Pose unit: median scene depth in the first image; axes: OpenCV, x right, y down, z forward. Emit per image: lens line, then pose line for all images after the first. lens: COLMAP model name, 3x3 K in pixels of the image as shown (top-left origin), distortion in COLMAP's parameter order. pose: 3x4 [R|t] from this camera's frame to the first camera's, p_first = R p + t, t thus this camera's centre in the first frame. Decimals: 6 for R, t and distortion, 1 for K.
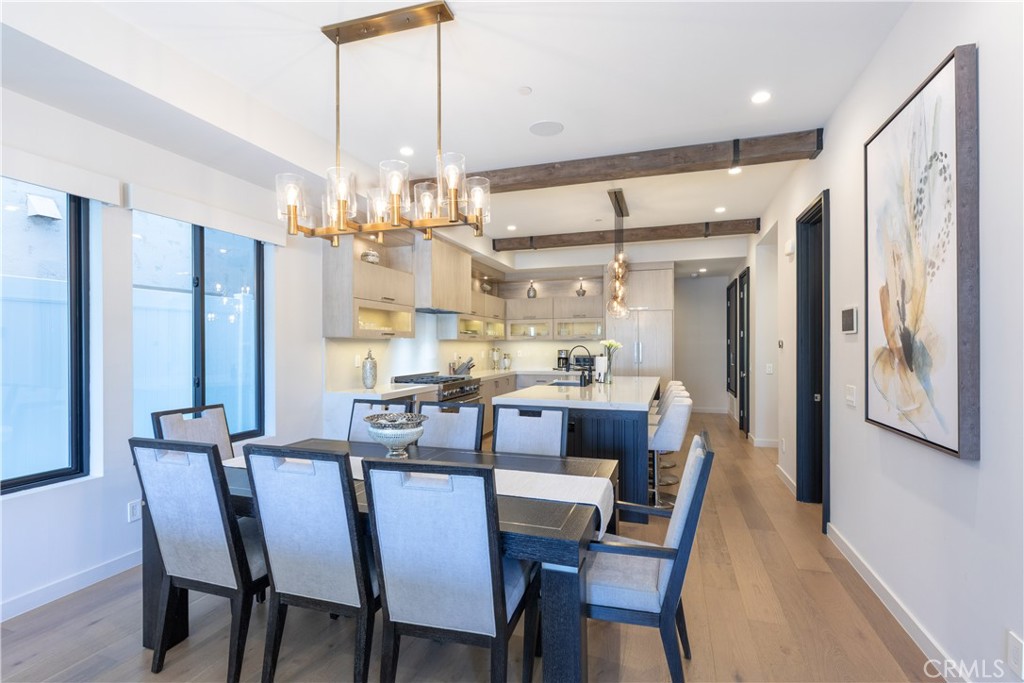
lens RADIAL K [[492.6, 0, 506.4], [0, 492.6, 352.5], [0, 0, 1]] dist [0.000295, 0.000182]
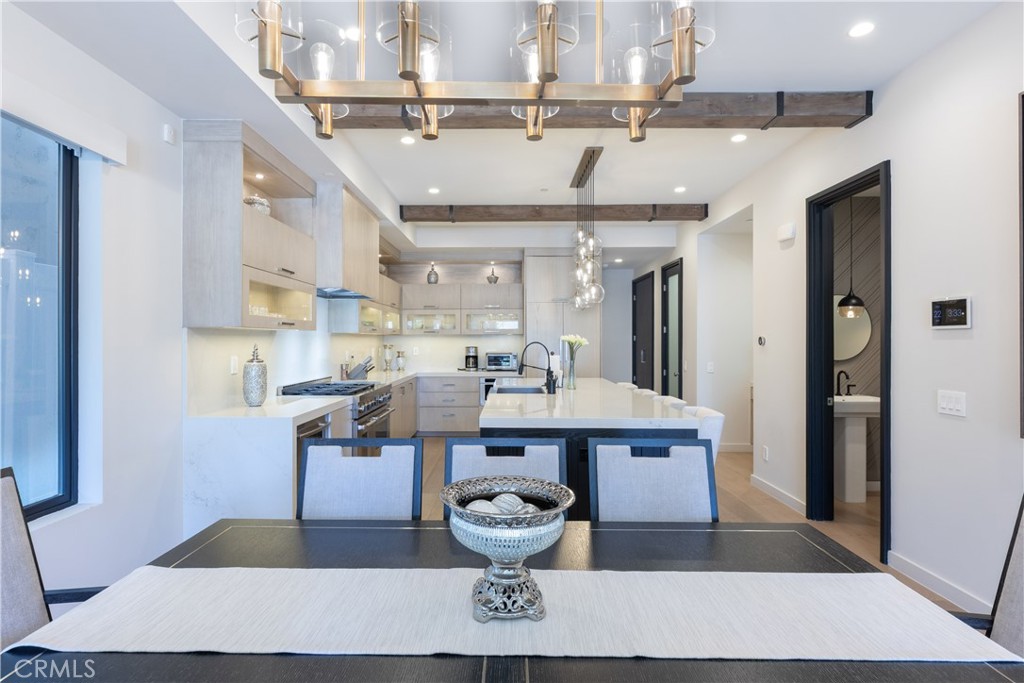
lens RADIAL K [[517.5, 0, 506.1], [0, 517.5, 343.4], [0, 0, 1]] dist [0.002532, -0.000078]
pose [[0.949498, 0.001784, 0.313769, -0.142525], [0.001464, 0.999948, -0.010115, -0.002692], [-0.313770, 0.010064, 0.949446, 0.194508]]
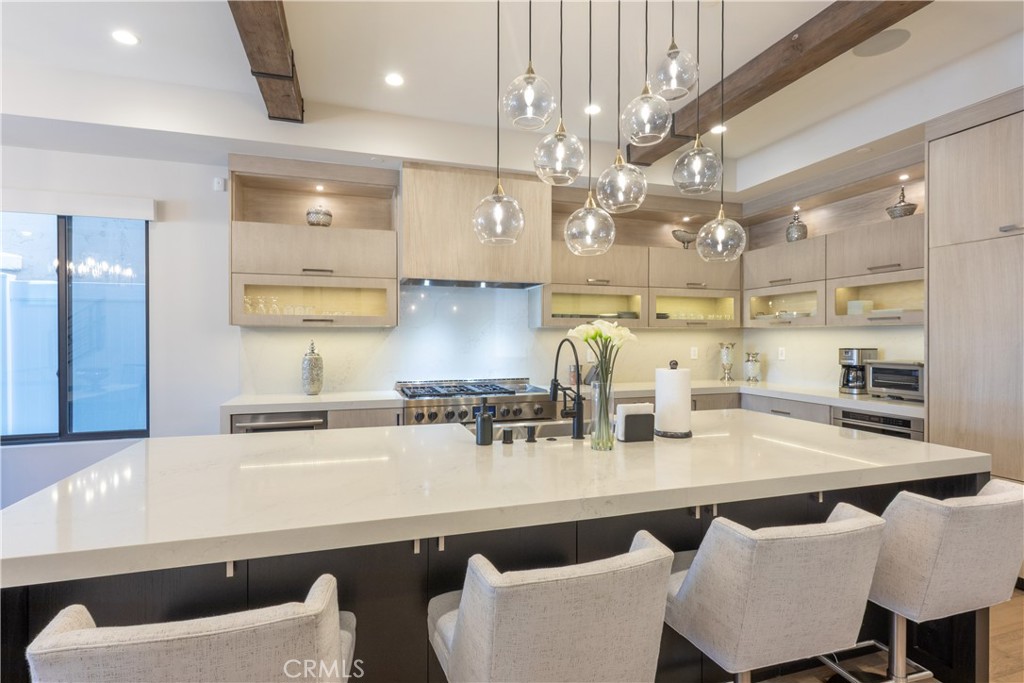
lens RADIAL K [[498.7, 0, 495.0], [0, 498.7, 339.7], [0, 0, 1]] dist [0.000404, 0.000040]
pose [[0.578583, 0.007003, -0.815594, 0.397598], [-0.014811, 0.999888, -0.001922, -0.009676], [0.815489, 0.013192, 0.578622, 0.638574]]
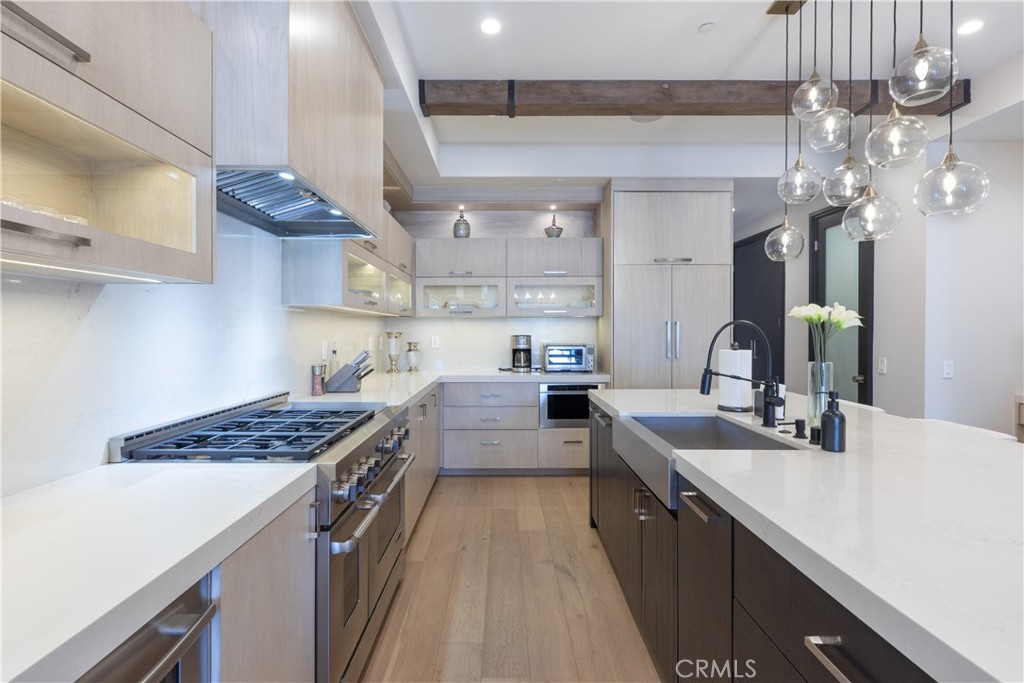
lens RADIAL K [[513.2, 0, 510.1], [0, 513.2, 336.4], [0, 0, 1]] dist [0.000576, 0.000155]
pose [[0.944320, 0.000819, 0.329026, -0.114937], [0.001118, 0.999983, -0.005697, -0.000734], [-0.329025, 0.005747, 0.944304, 0.625939]]
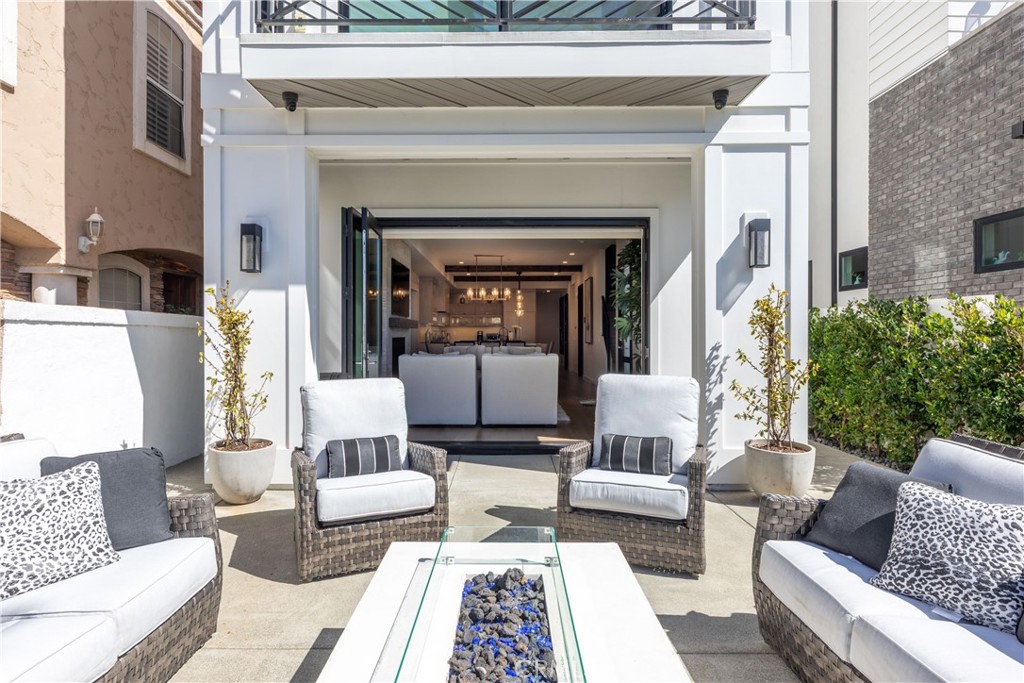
lens RADIAL K [[573.9, 0, 512.0], [0, 573.9, 341.5], [0, 0, 1]] dist [0.021115, 0.000131]
pose [[0.946295, -0.002023, 0.323299, -0.659552], [0.004551, 0.999965, -0.007065, 0.068958], [-0.323274, 0.008157, 0.946270, -1.542822]]
